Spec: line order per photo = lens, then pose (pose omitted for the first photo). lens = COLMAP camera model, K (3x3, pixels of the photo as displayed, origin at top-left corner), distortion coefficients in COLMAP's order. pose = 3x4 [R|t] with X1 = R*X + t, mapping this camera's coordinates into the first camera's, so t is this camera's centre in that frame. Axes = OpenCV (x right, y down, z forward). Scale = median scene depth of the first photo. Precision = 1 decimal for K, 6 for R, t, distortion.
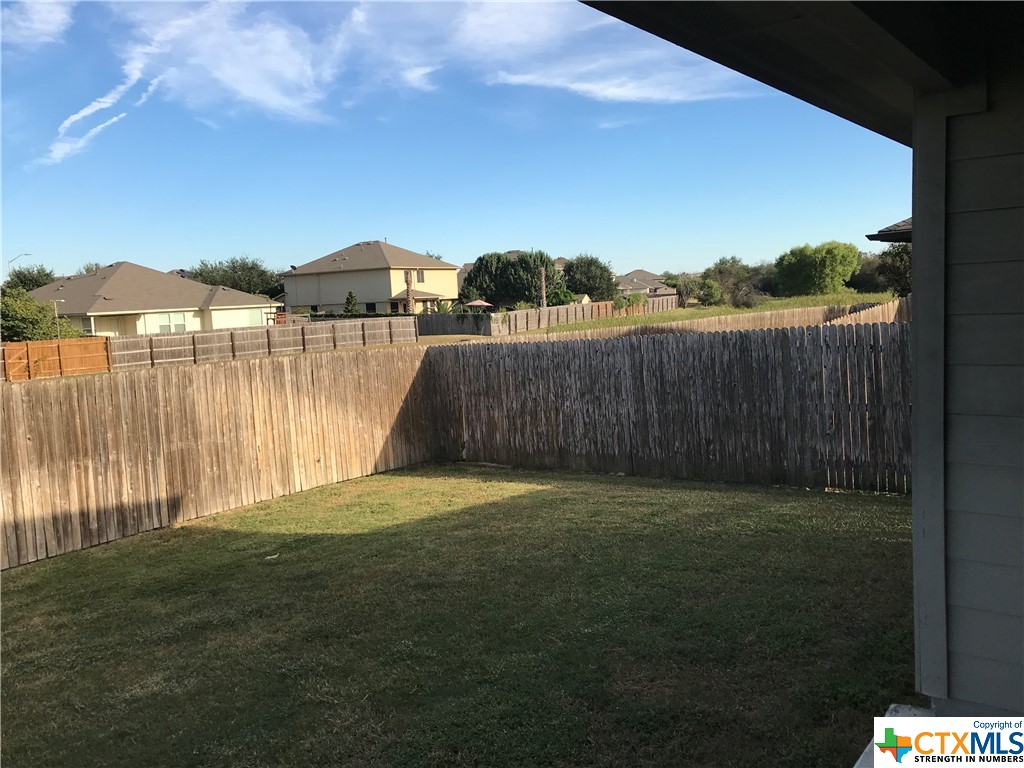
lens RADIAL K [[799.9, 0, 511.3], [0, 799.9, 329.6], [0, 0, 1]] dist [0.002041, -0.000755]
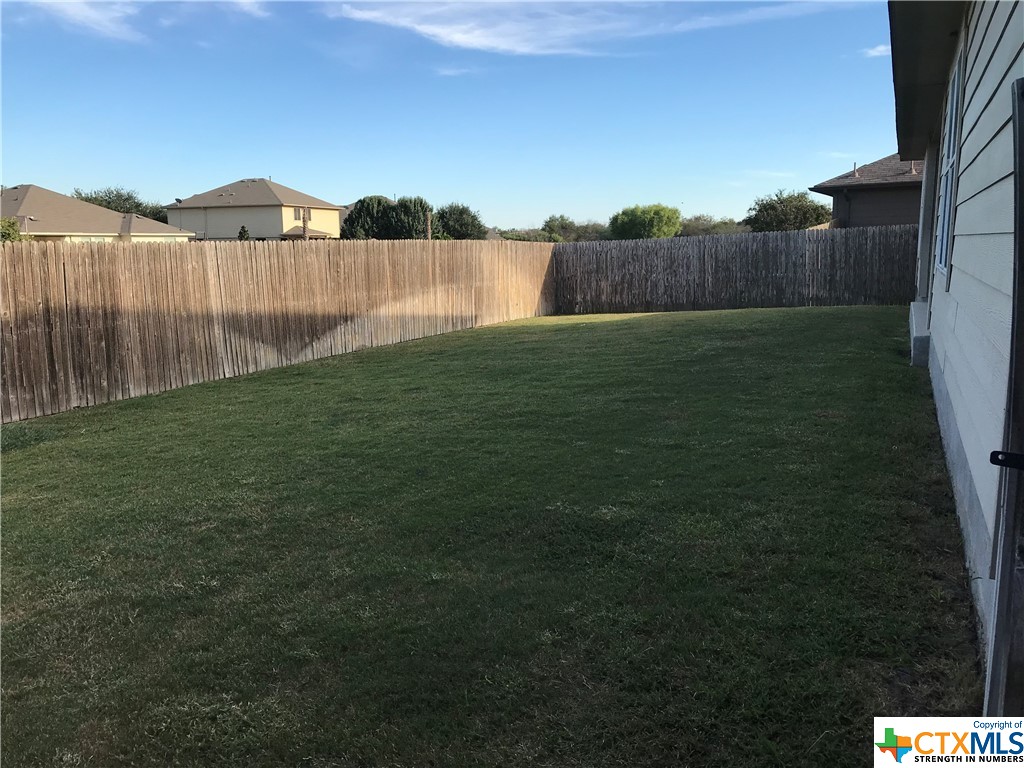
lens RADIAL K [[810.8, 0, 512.0], [0, 810.8, 384.0], [0, 0, 1]] dist [0.002782, -0.000847]
pose [[0.974872, -0.000203, 0.222767, -0.084656], [-0.026863, 0.992595, 0.118463, 0.017082], [-0.221142, -0.121470, 0.967647, -0.090852]]
